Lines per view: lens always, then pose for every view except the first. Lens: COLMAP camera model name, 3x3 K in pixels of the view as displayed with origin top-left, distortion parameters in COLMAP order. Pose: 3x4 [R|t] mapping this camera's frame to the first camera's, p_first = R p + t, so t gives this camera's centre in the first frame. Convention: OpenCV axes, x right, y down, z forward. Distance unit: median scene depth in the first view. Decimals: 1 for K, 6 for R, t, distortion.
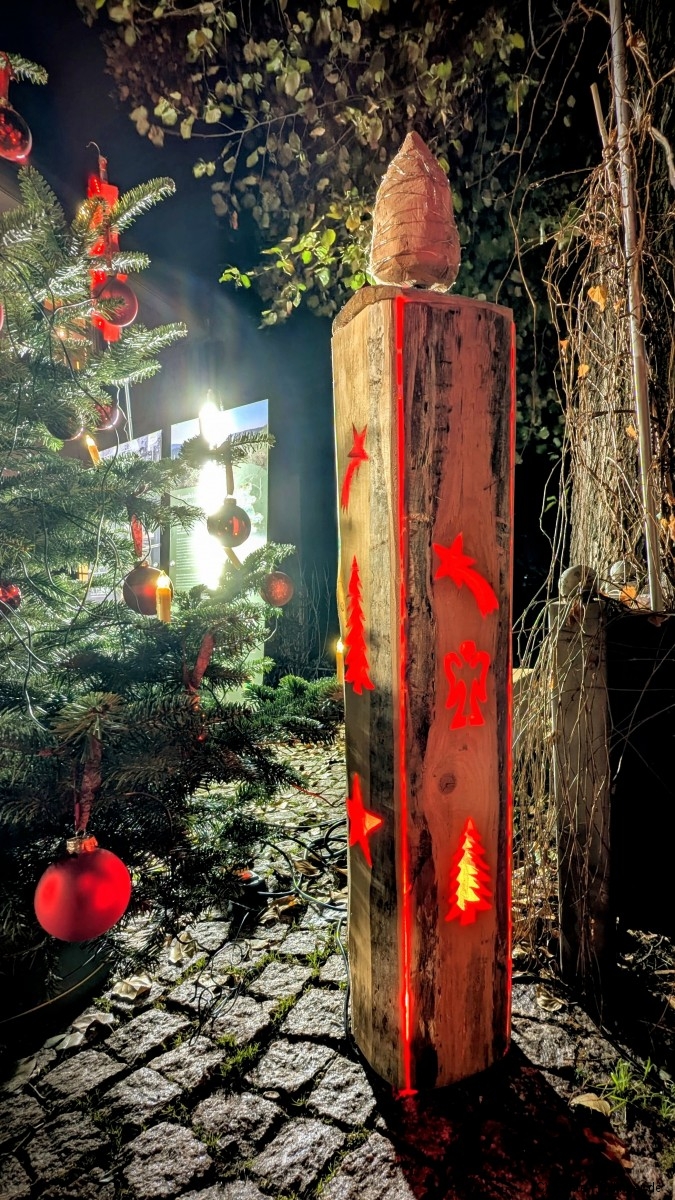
lens RADIAL K [[540.2, 0, 342.7], [0, 540.2, 608.7], [0, 0, 1]] dist [0.004136, -0.000703]
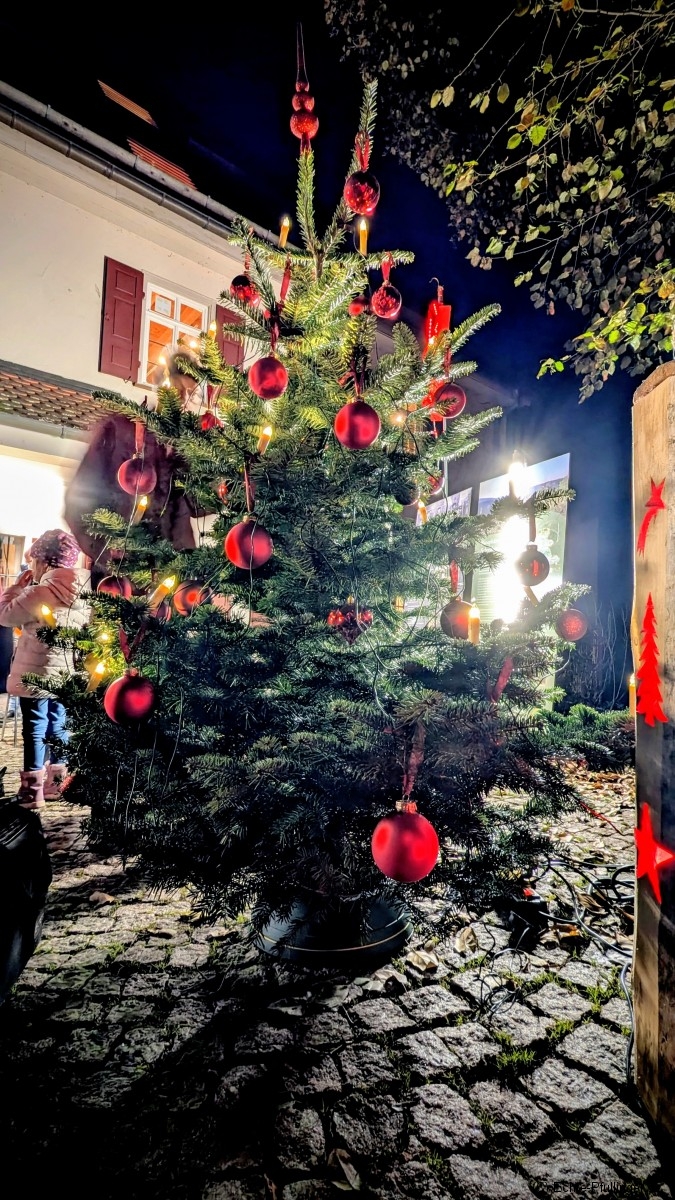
lens RADIAL K [[540.2, 0, 342.7], [0, 540.2, 608.7], [0, 0, 1]] dist [0.004136, -0.000703]
pose [[0.868261, 0.031272, -0.495122, 0.018249], [-0.067067, 0.996249, -0.054688, 0.023070], [0.491554, 0.080690, 0.867101, -0.183474]]
